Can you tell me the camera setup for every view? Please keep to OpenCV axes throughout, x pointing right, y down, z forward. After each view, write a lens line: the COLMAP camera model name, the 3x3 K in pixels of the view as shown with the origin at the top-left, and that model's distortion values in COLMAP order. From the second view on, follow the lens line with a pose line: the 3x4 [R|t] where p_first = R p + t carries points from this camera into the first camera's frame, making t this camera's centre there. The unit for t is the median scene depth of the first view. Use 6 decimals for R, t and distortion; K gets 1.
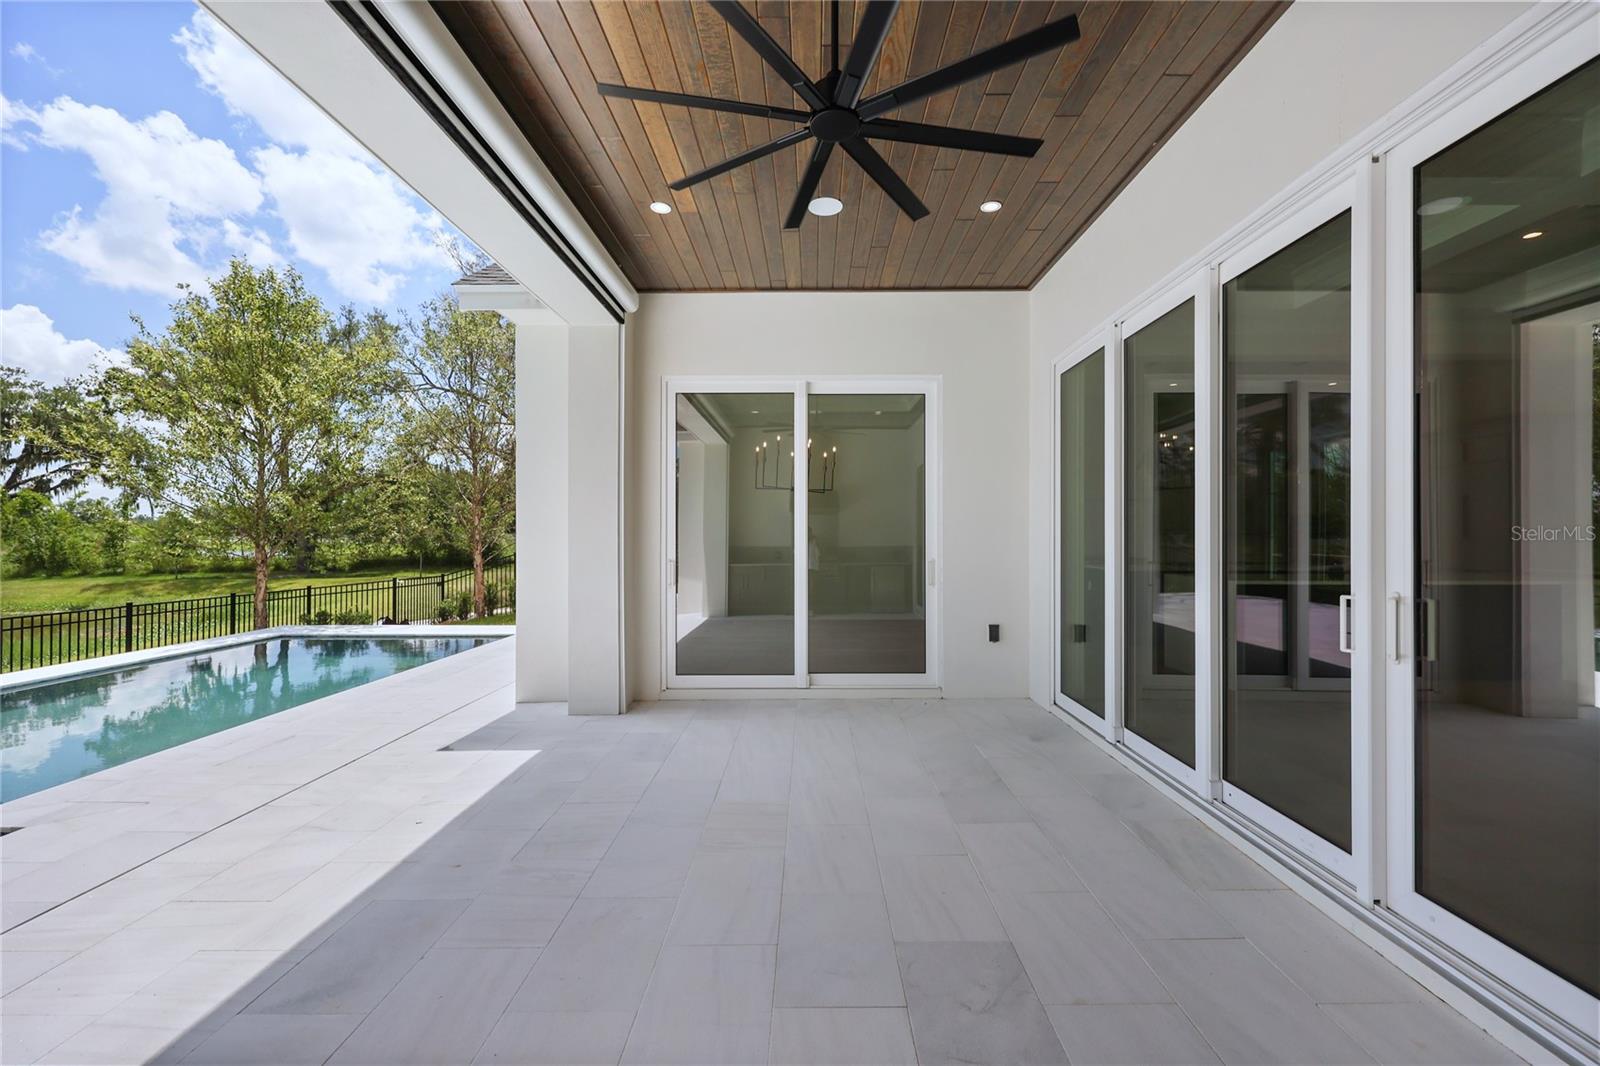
lens RADIAL K [[644.3, 0, 805.8], [0, 644.3, 534.9], [0, 0, 1]] dist [0.002597, 0.000460]
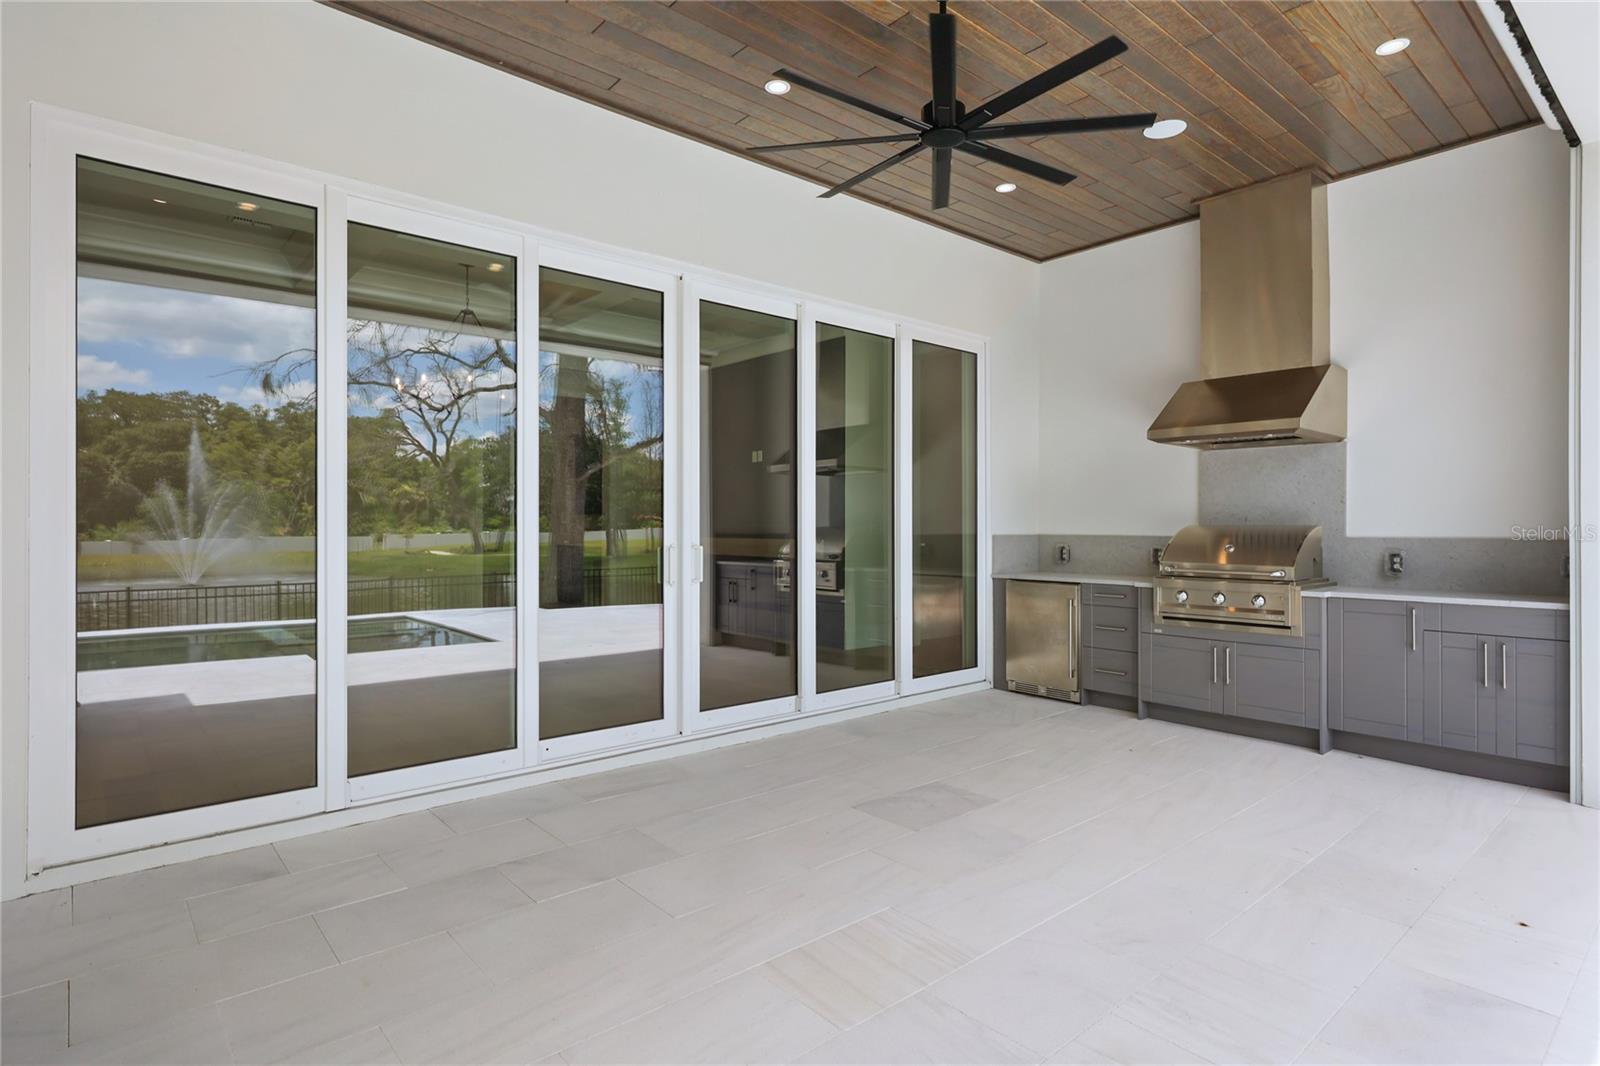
lens RADIAL K [[835.0, 0, 803.0], [0, 835.0, 529.6], [0, 0, 1]] dist [0.001332, 0.000165]
pose [[-0.668475, -0.000075, 0.743735, -0.649305], [-0.000847, 0.999999, -0.000661, 0.041553], [-0.743735, -0.001072, -0.668474, 1.602120]]
